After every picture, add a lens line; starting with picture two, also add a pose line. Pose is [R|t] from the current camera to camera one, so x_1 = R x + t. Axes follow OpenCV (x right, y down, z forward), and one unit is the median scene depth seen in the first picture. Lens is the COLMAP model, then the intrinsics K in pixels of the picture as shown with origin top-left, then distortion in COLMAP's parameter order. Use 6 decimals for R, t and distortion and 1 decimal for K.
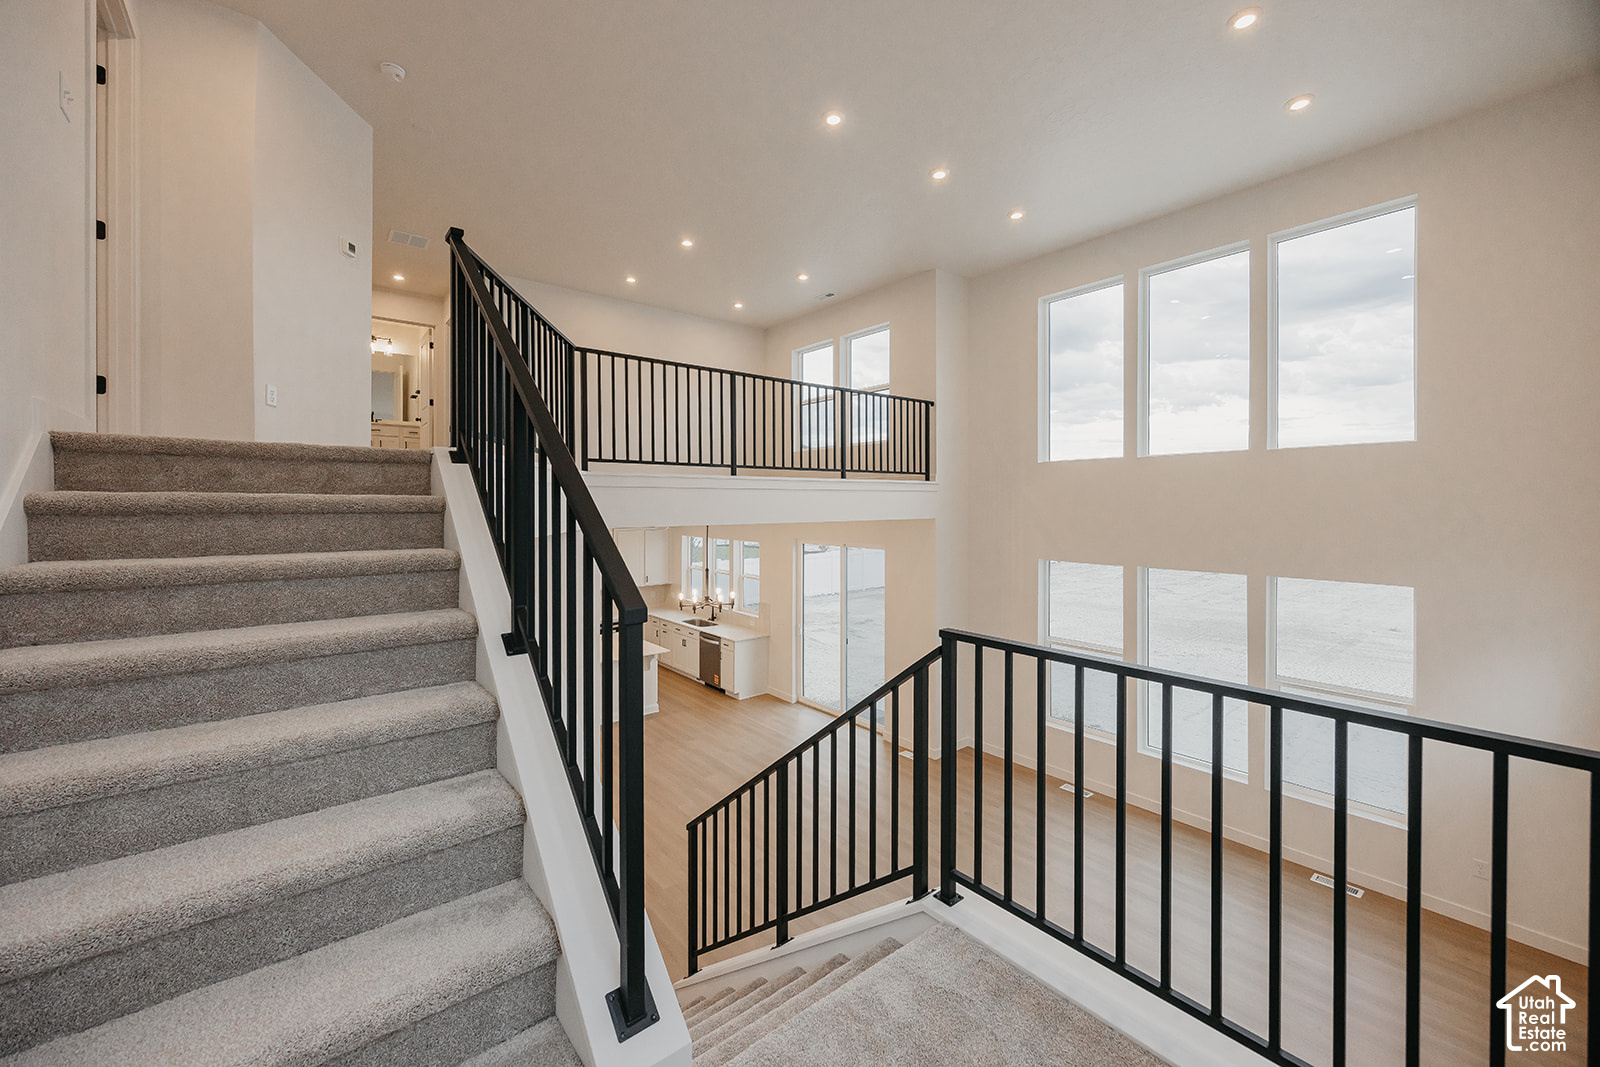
lens RADIAL K [[627.3, 0, 804.5], [0, 627.3, 503.0], [0, 0, 1]] dist [0.000056, -0.000010]
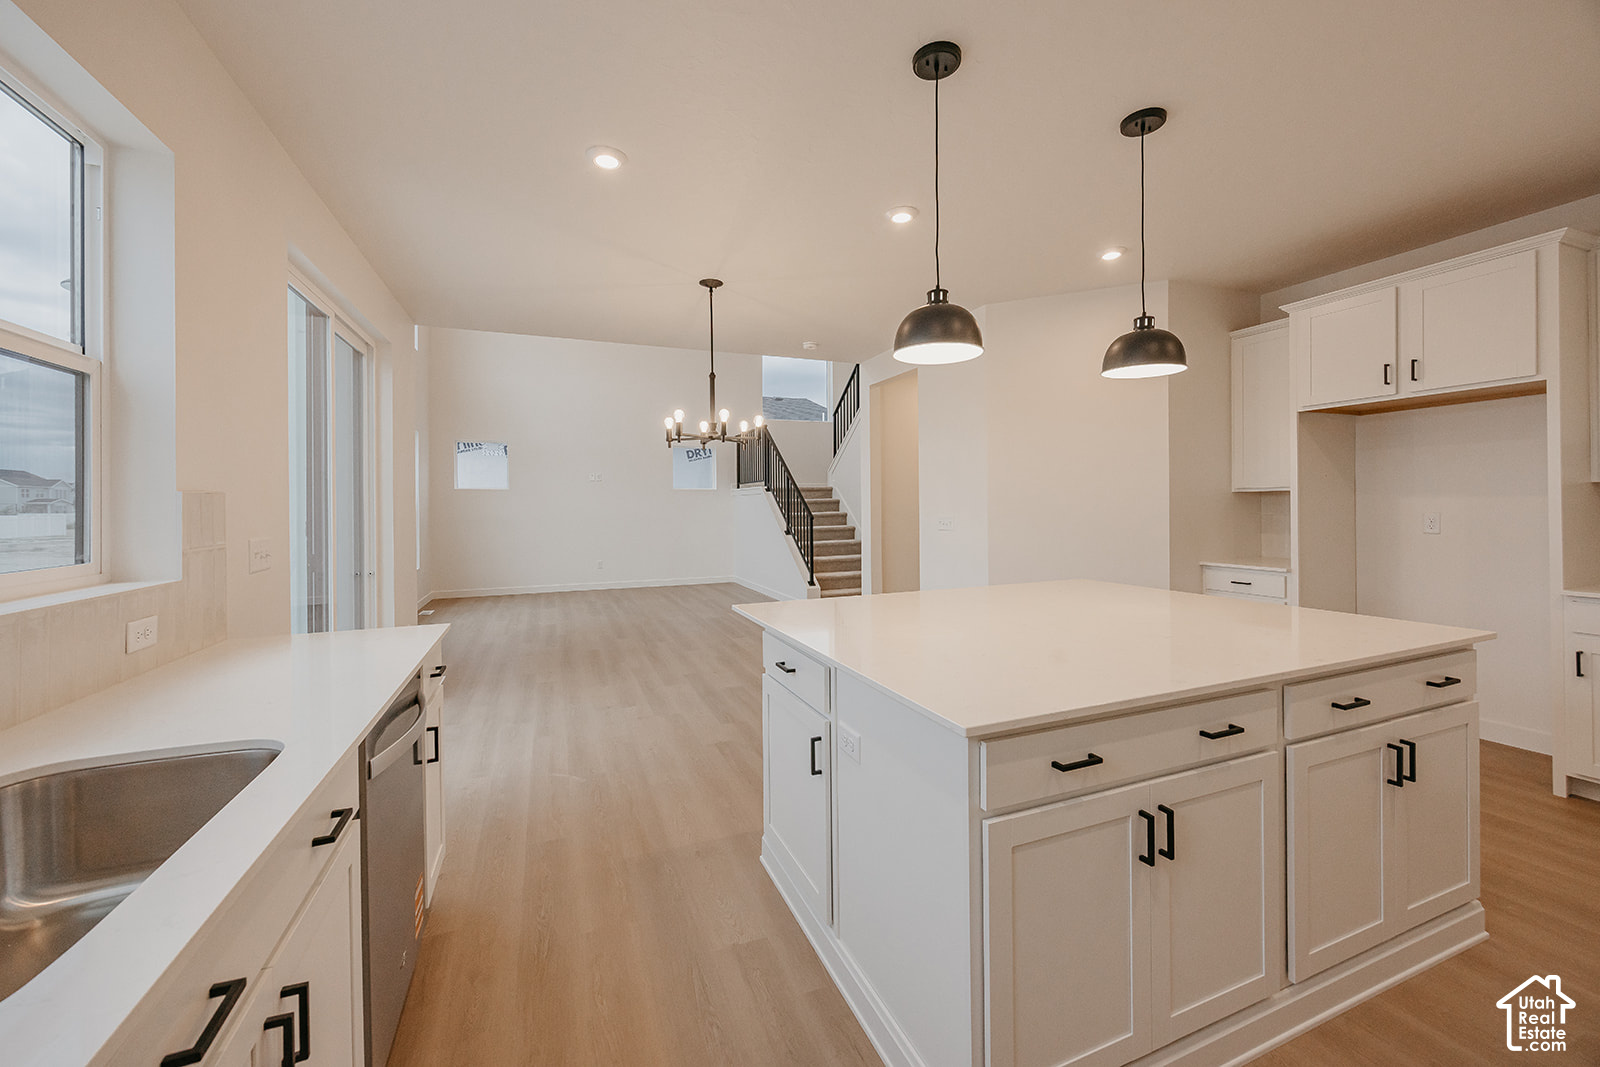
lens RADIAL K [[627.3, 0, 804.5], [0, 627.3, 503.0], [0, 0, 1]] dist [0.000056, -0.000010]
pose [[-0.956299, 0.013198, 0.292094, -0.335026], [0.015046, 0.999878, 0.004081, 0.187790], [-0.292004, 0.008298, -0.956381, 1.279916]]
